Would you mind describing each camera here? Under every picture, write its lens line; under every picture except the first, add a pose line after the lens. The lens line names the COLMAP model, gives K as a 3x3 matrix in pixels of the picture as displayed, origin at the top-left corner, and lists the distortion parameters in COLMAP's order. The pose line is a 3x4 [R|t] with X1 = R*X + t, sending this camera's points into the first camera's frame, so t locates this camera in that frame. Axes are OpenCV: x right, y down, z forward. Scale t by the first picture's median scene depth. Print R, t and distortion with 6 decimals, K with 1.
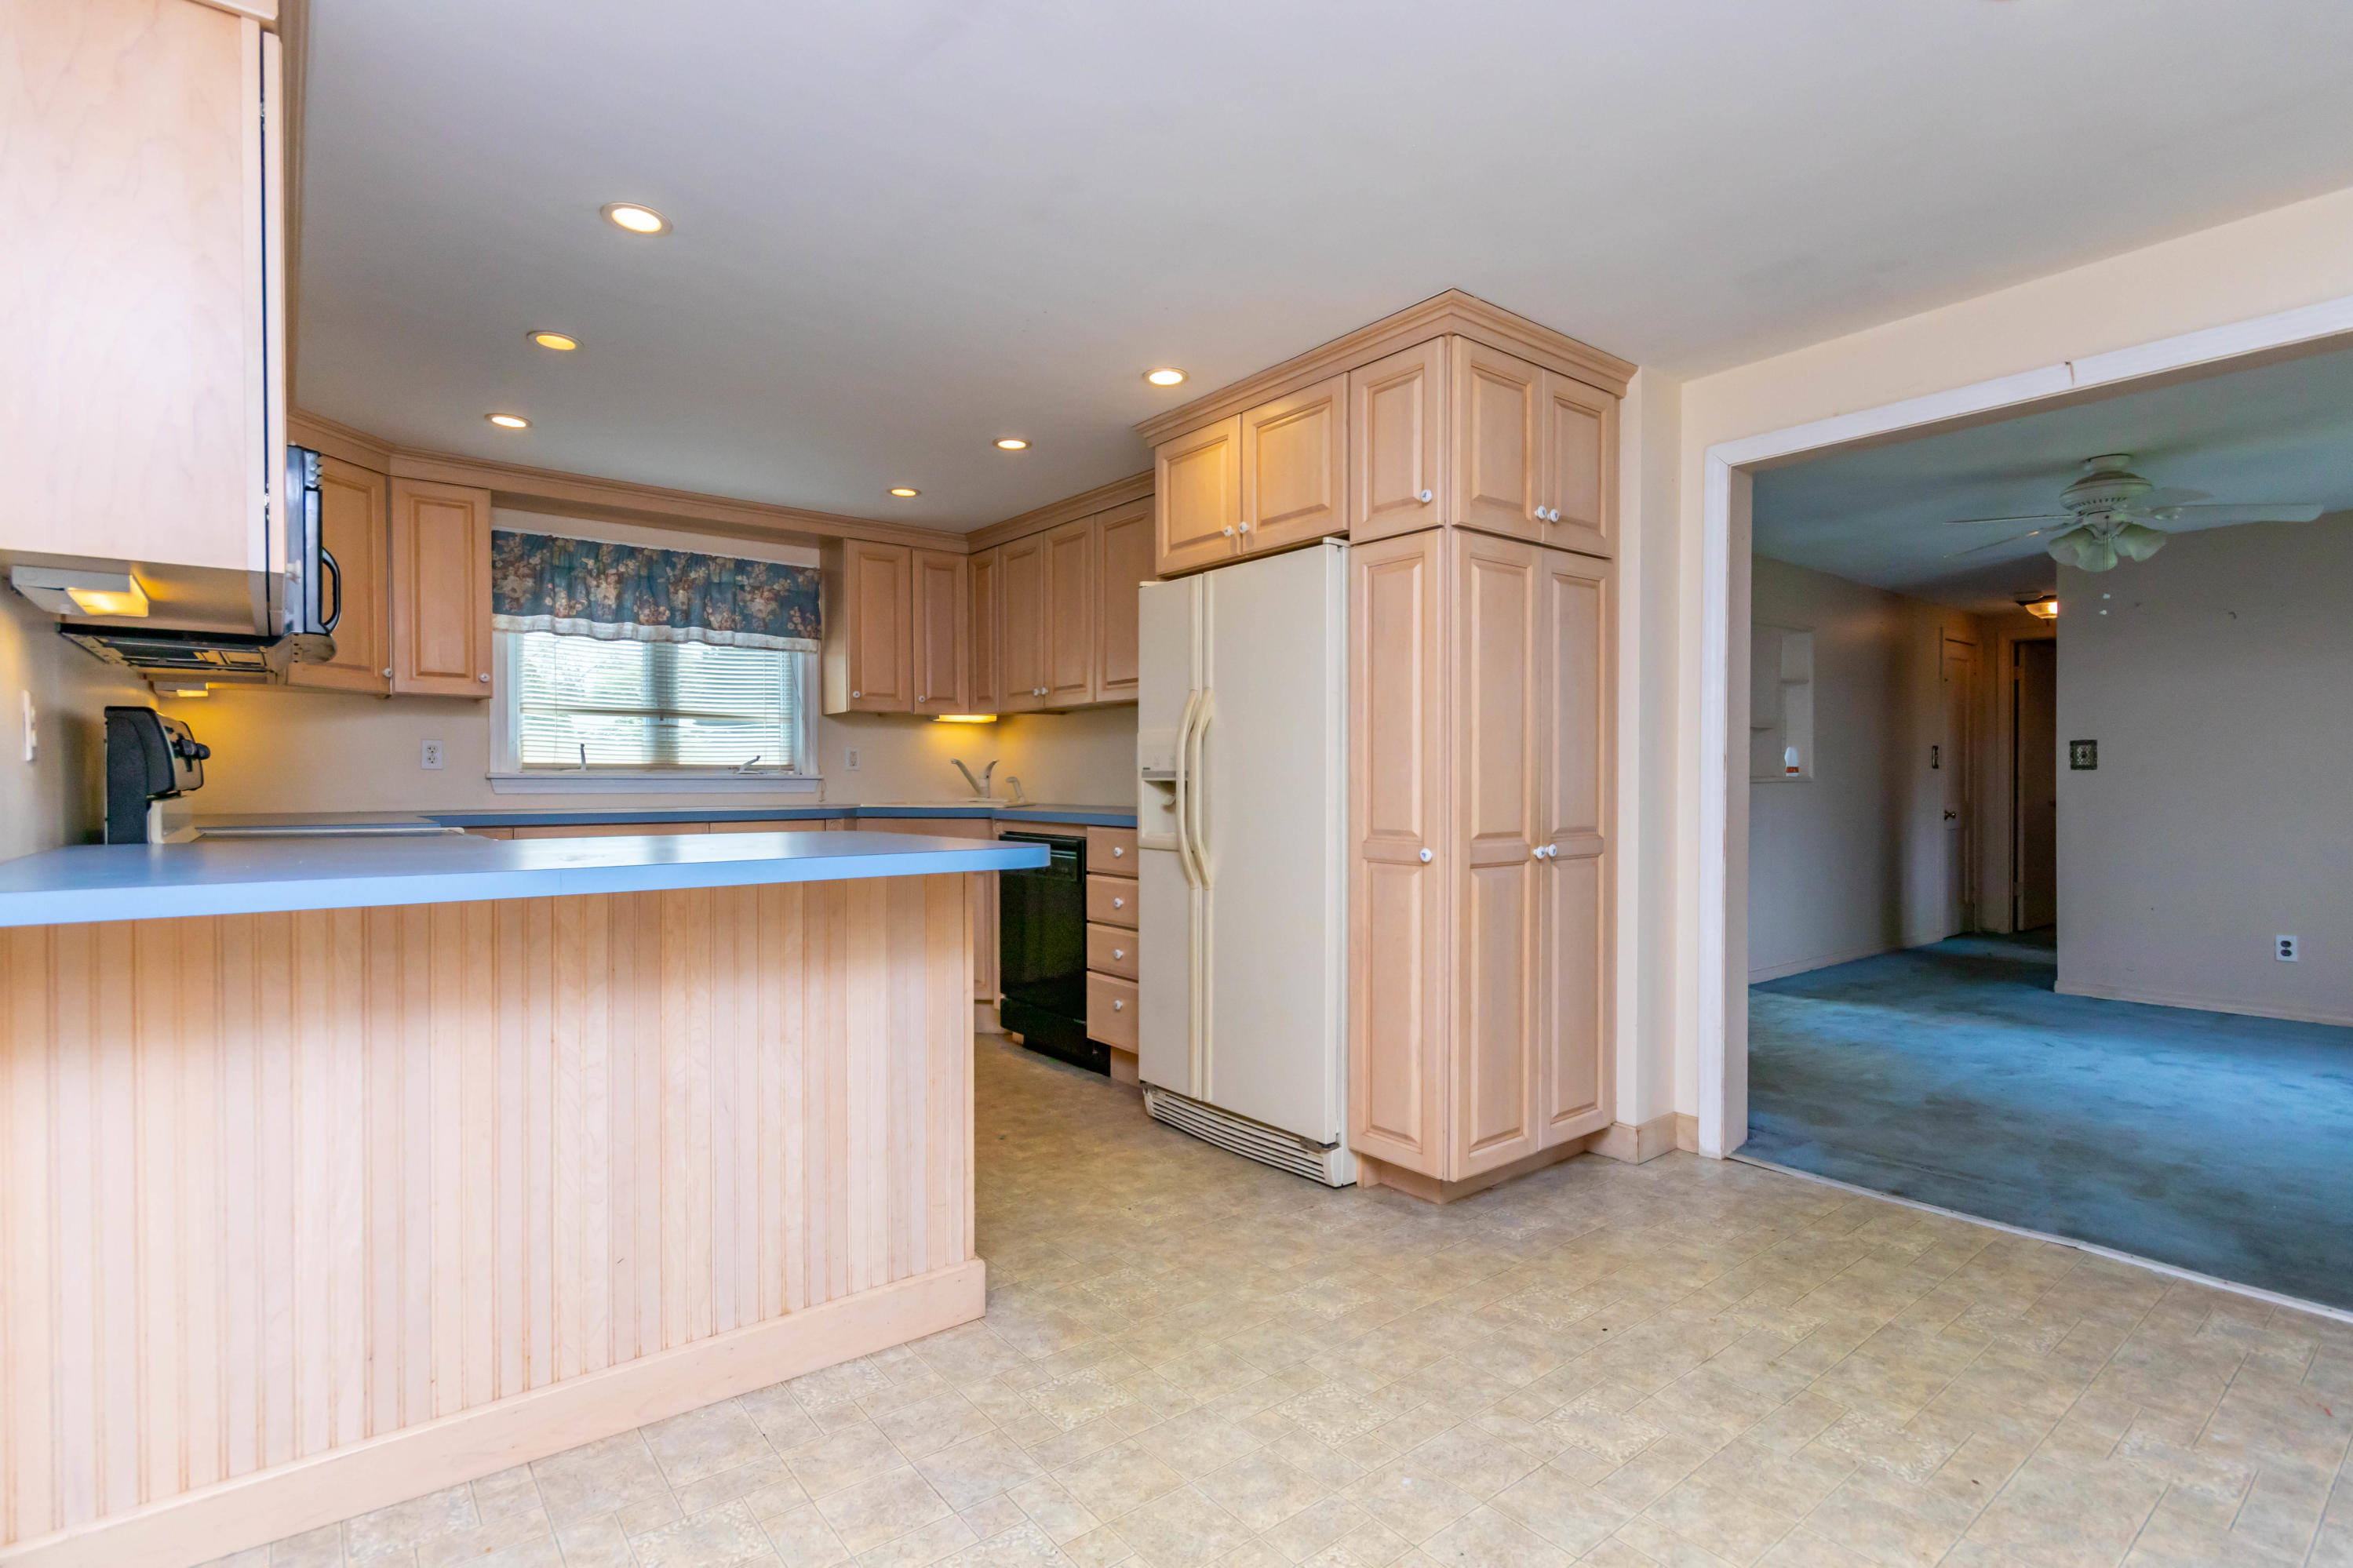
lens RADIAL K [[1143.9, 0, 1182.3], [0, 1143.9, 787.2], [0, 0, 1]] dist [-0.000935, 0.002012]
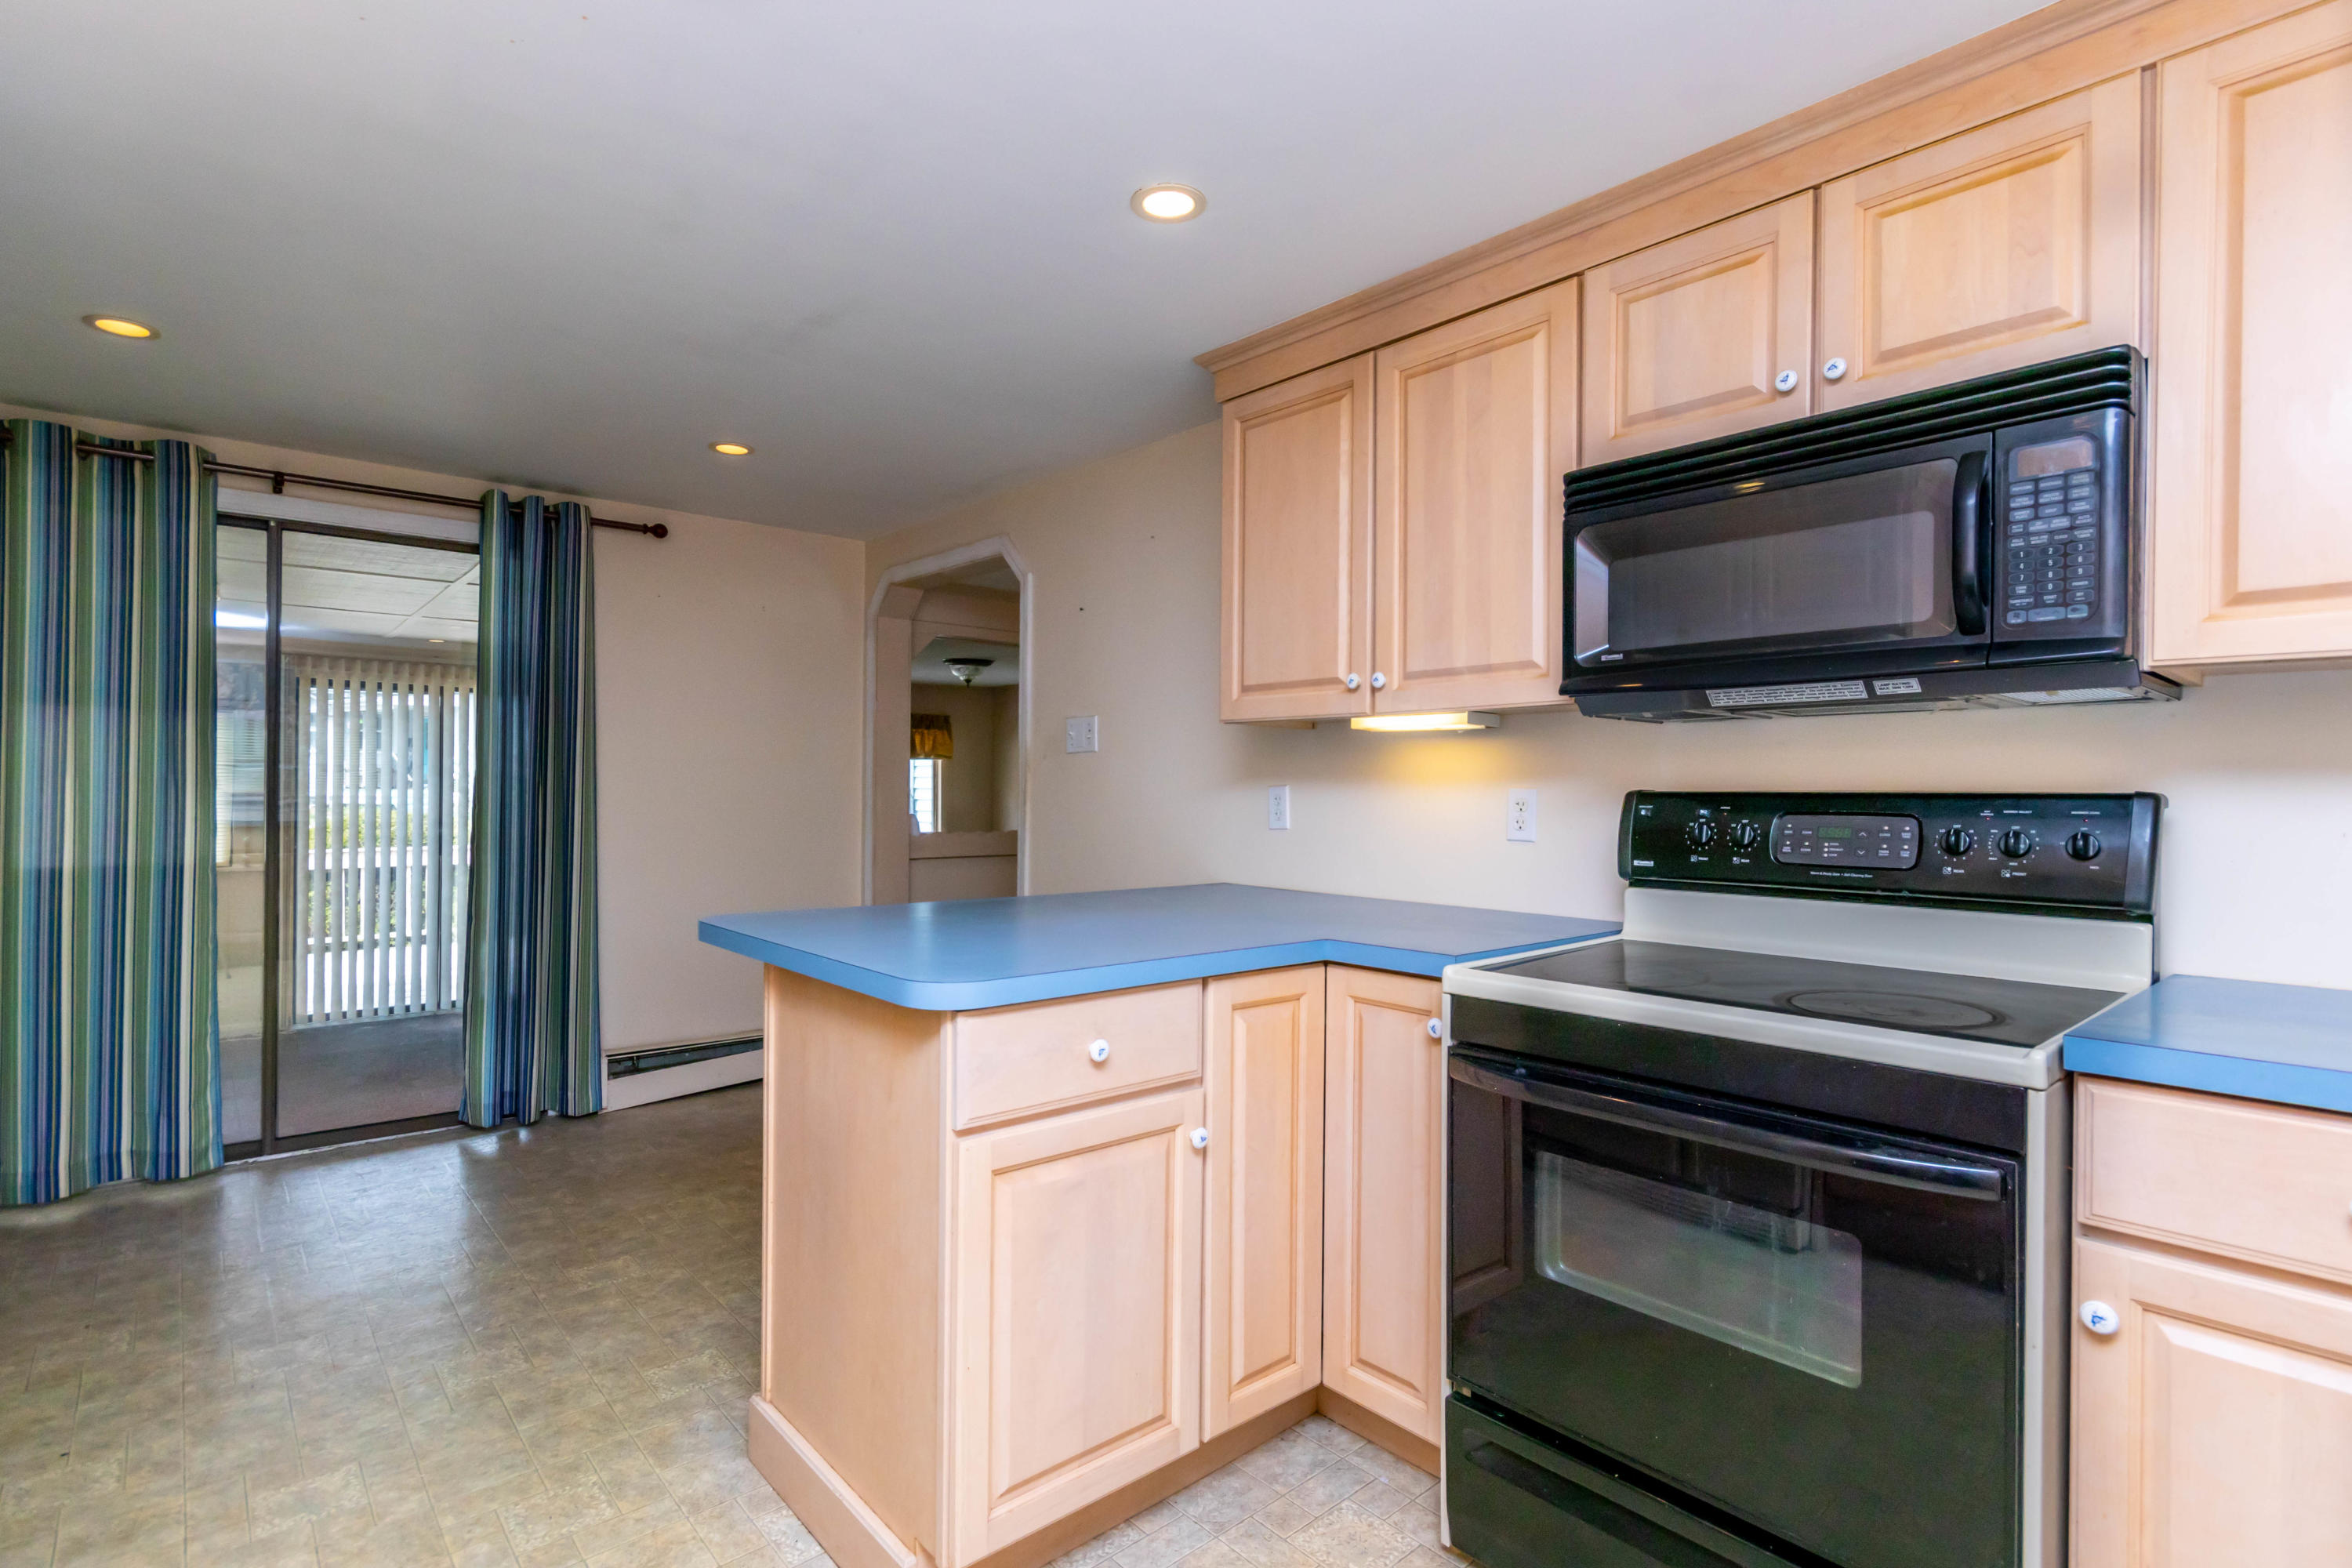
lens RADIAL K [[1143.6, 0, 1185.7], [0, 1143.6, 803.0], [0, 0, 1]] dist [-0.000935, 0.002012]
pose [[-0.998797, -0.011421, -0.047680, -0.317443], [-0.012804, 0.999503, 0.028802, -0.057226], [0.047327, 0.029378, -0.998447, 1.288280]]
